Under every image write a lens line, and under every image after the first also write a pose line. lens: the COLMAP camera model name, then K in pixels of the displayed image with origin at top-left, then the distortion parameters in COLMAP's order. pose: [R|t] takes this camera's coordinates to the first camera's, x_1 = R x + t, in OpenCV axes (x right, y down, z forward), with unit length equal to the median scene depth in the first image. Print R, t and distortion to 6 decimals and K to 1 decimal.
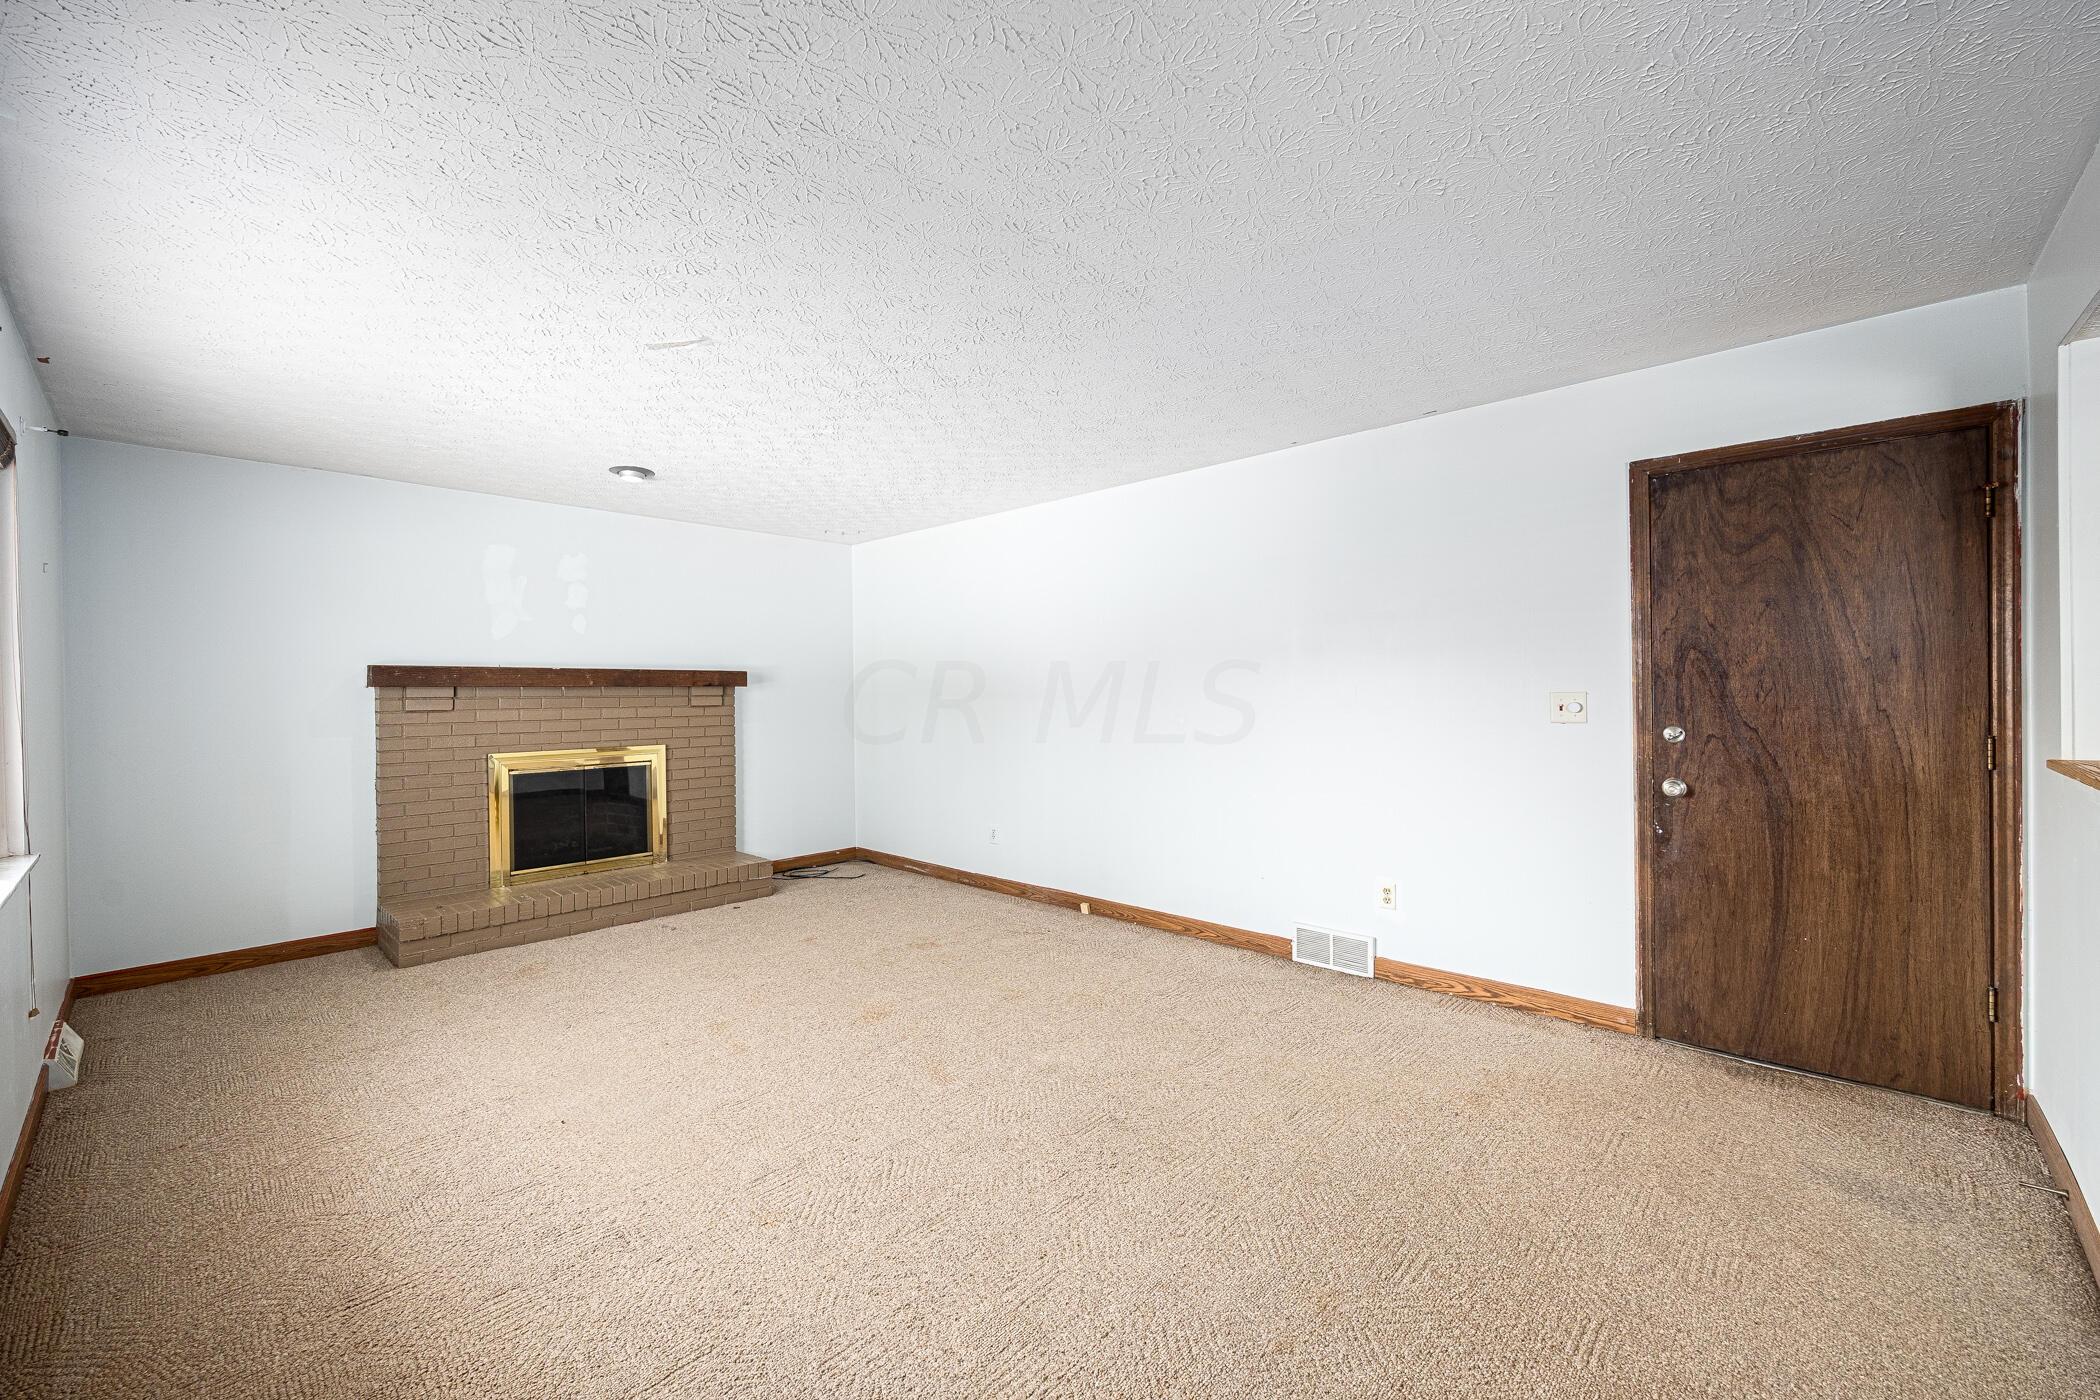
lens RADIAL K [[842.0, 0, 1050.0], [0, 842.0, 700.0], [0, 0, 1]] dist [0.001159, 0.000014]
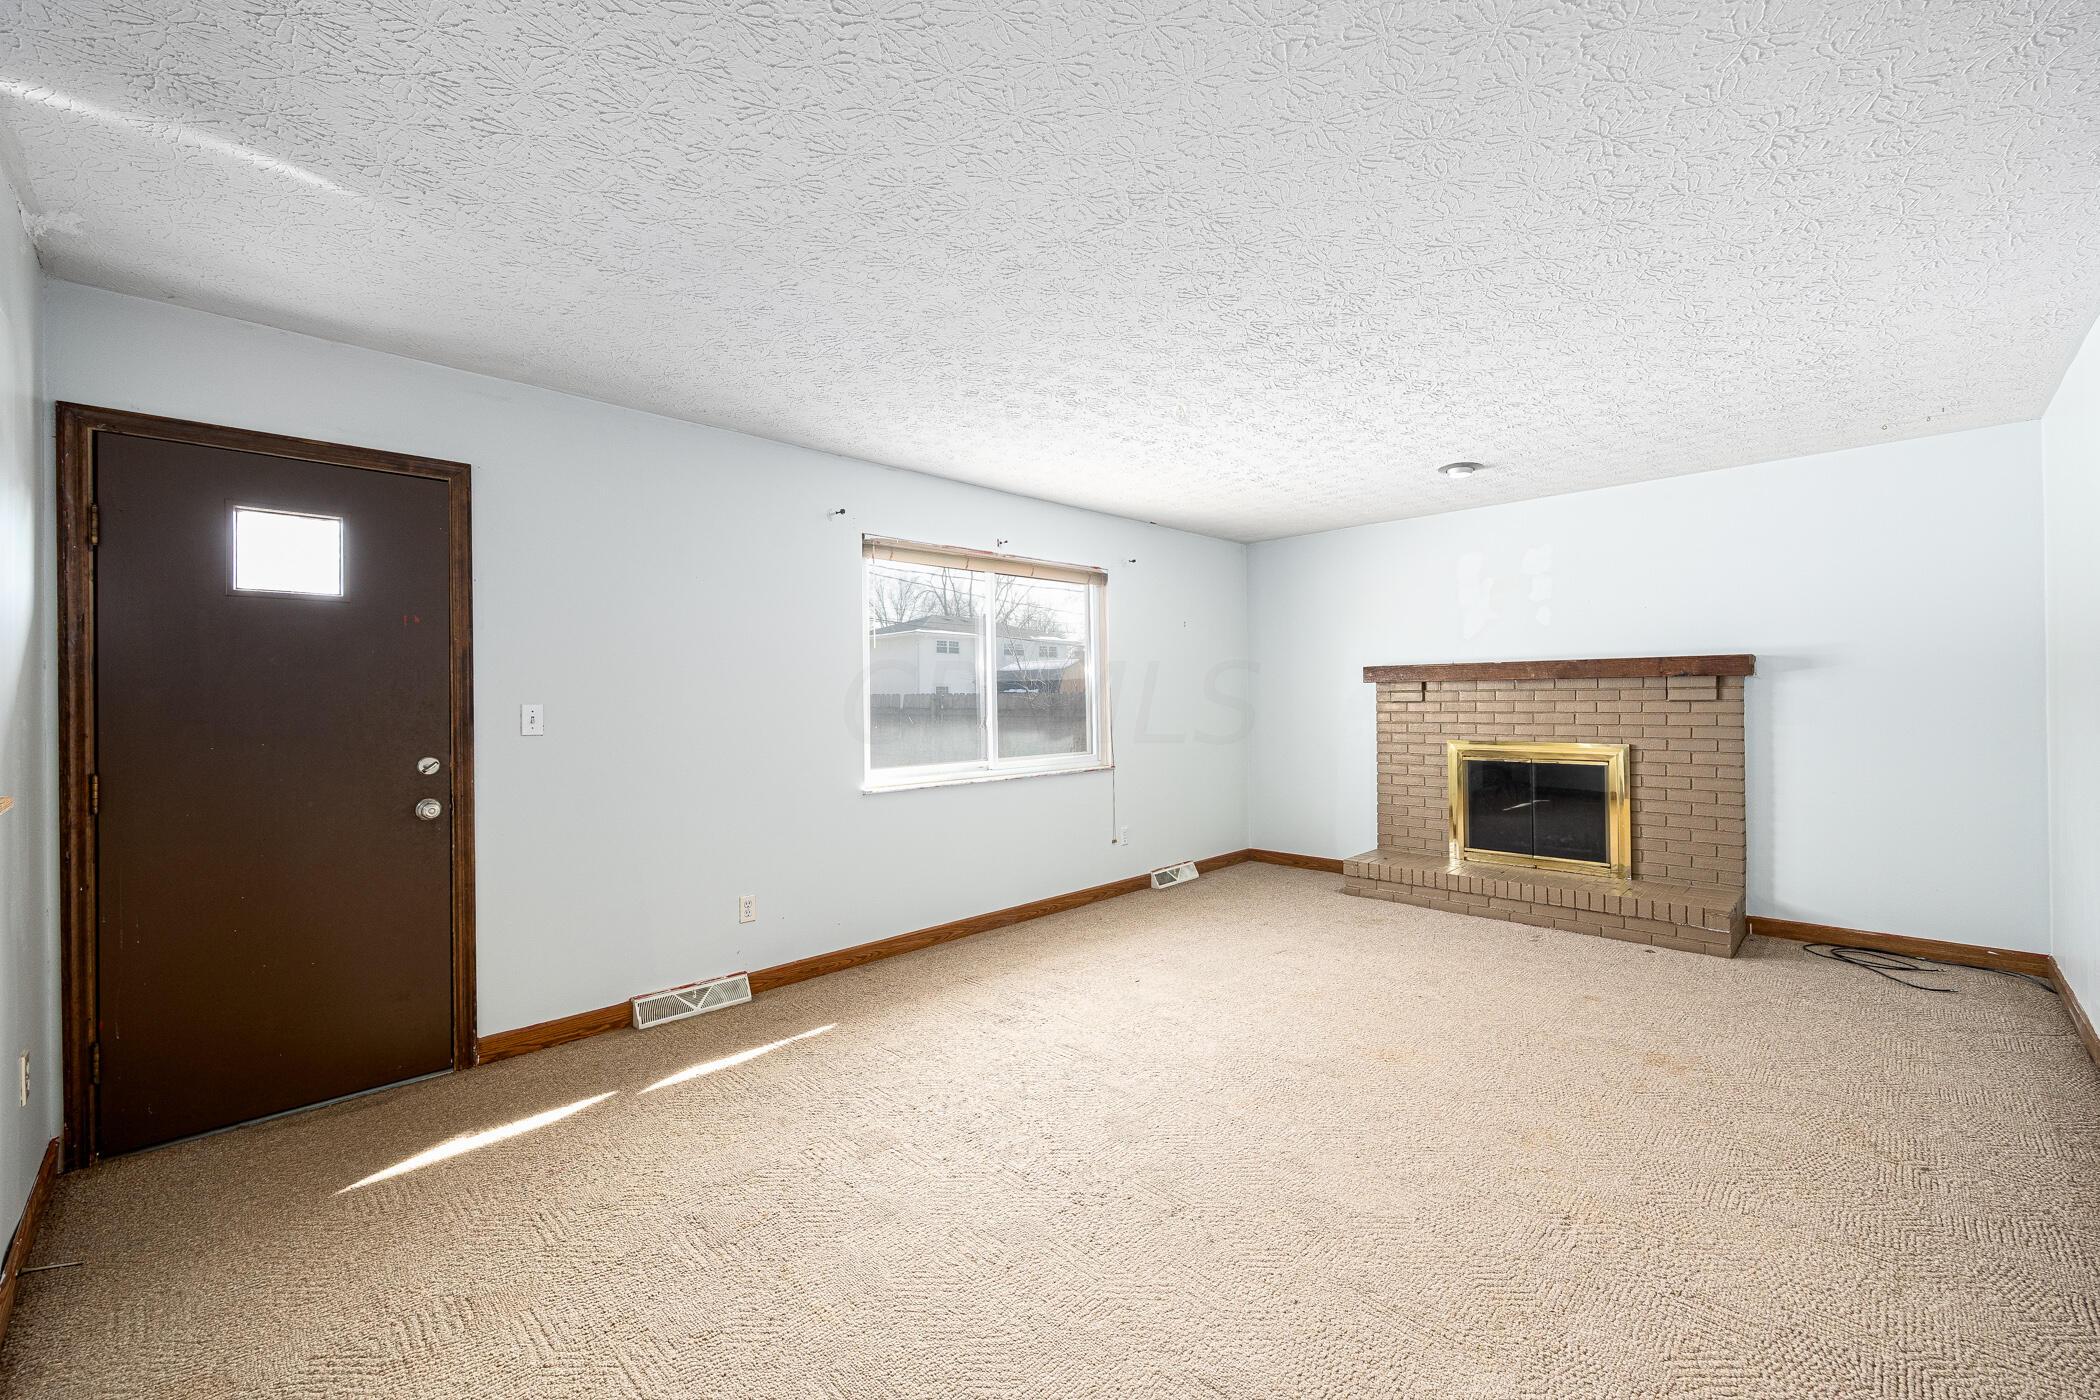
lens RADIAL K [[854.8, 0, 1050.0], [0, 854.8, 700.0], [0, 0, 1]] dist [-0.001912, -0.000026]
pose [[-0.040373, 0.015902, -0.999058, 0.481825], [0.002674, 0.999871, 0.015807, -0.009055], [0.999181, -0.002033, -0.040410, 0.476196]]
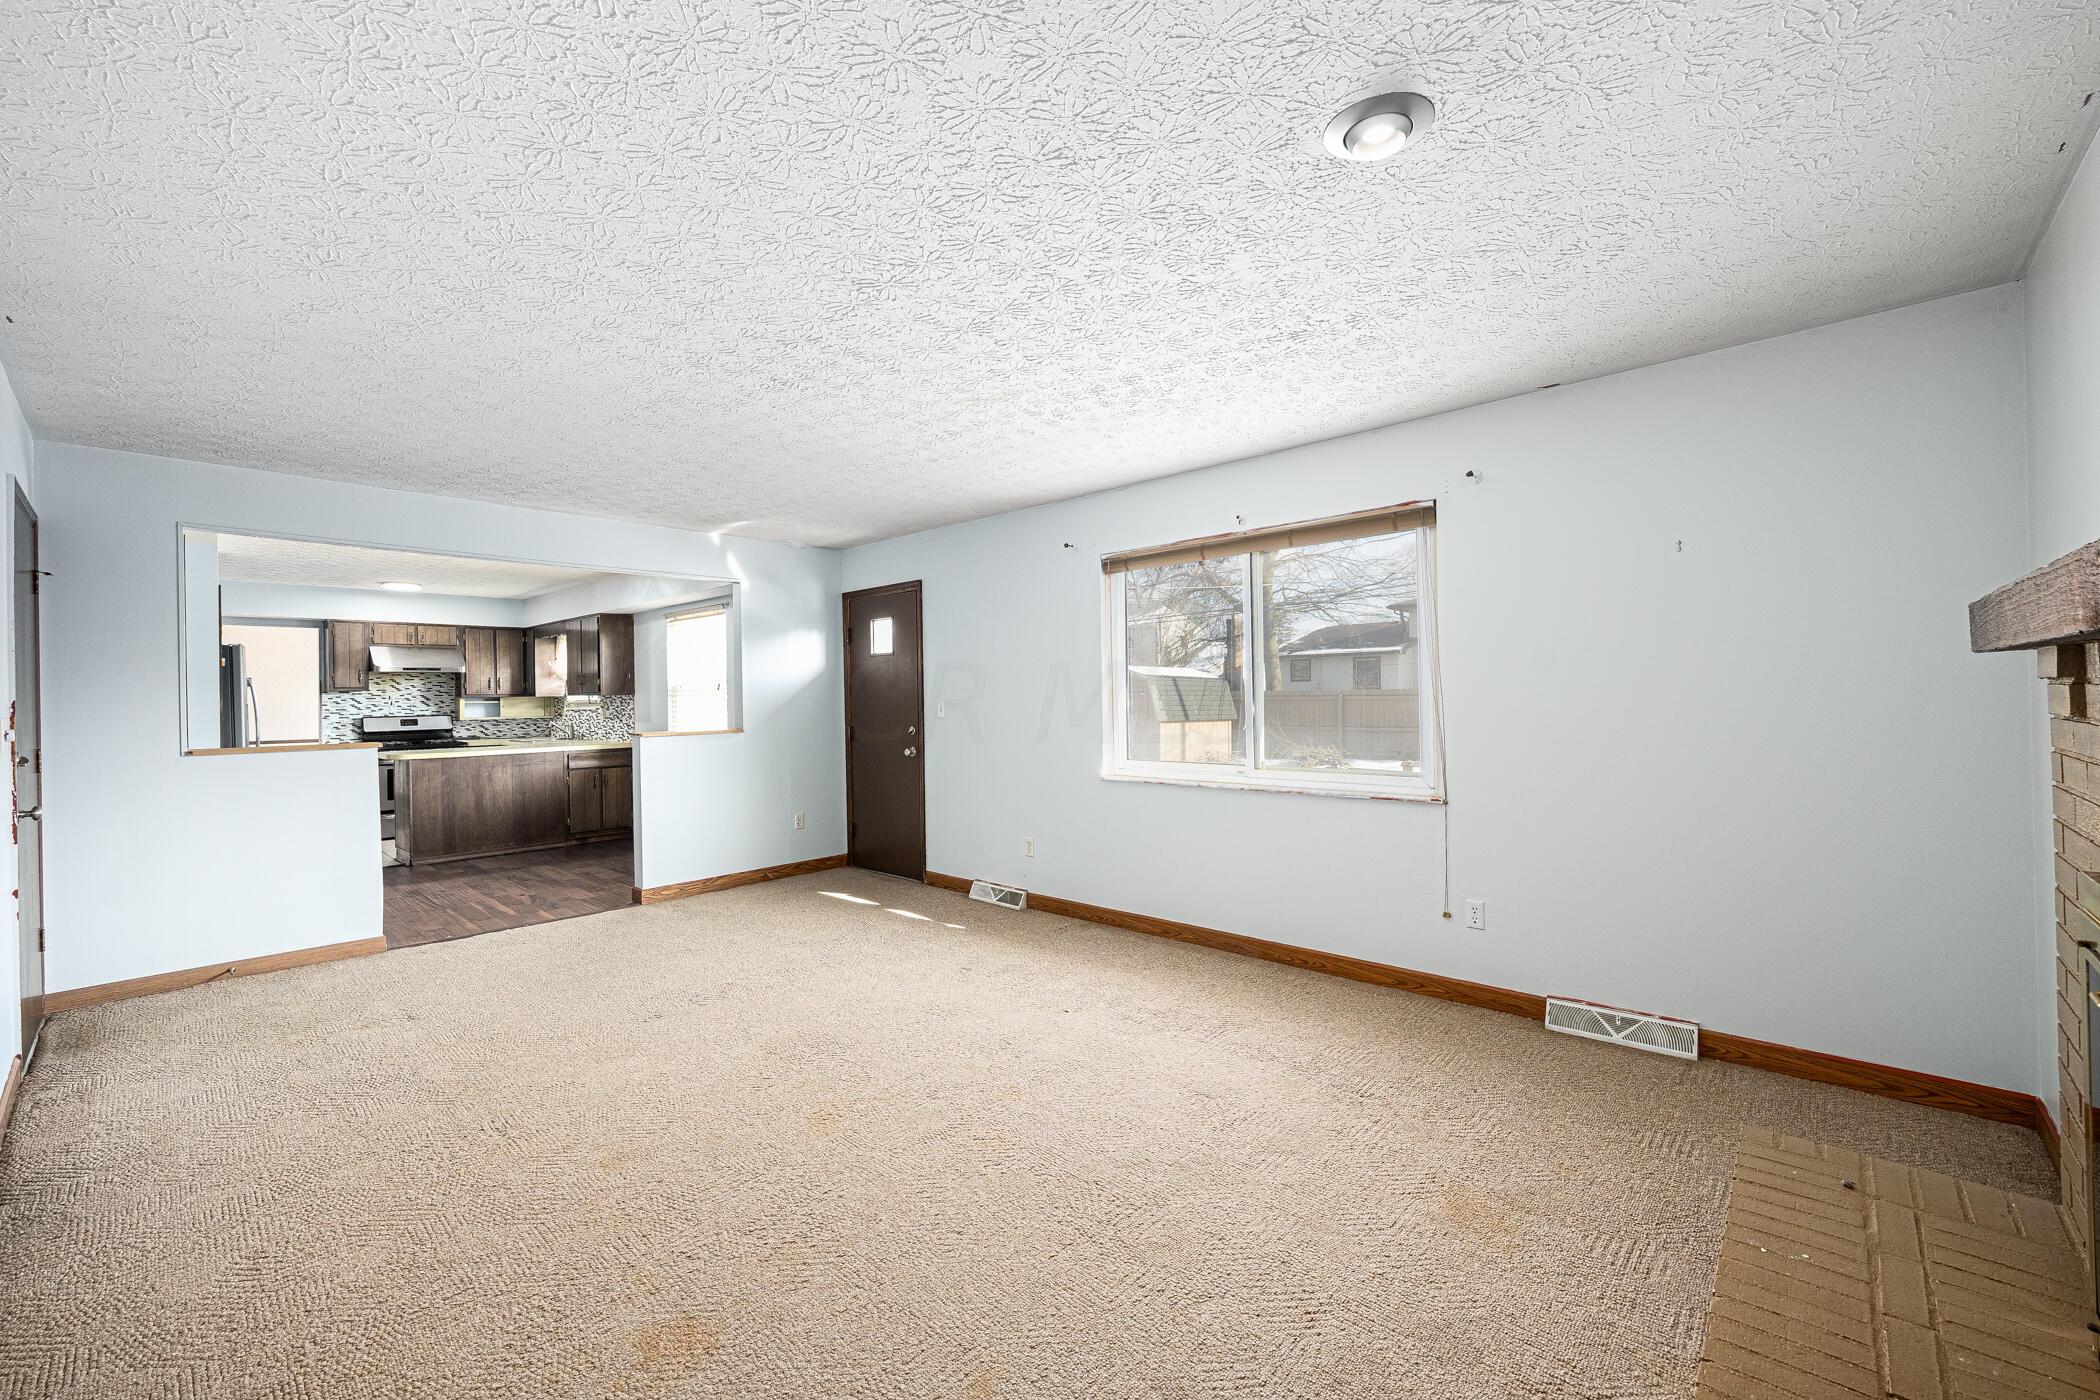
lens RADIAL K [[819.2, 0, 1102.1], [0, 819.2, 697.0], [0, 0, 1]] dist [-0.001246, -0.000061]
pose [[-0.999379, 0.025522, -0.024292, -0.314712], [0.025382, 0.999660, 0.006023, -0.003113], [0.024438, 0.005403, -0.999687, 1.186737]]
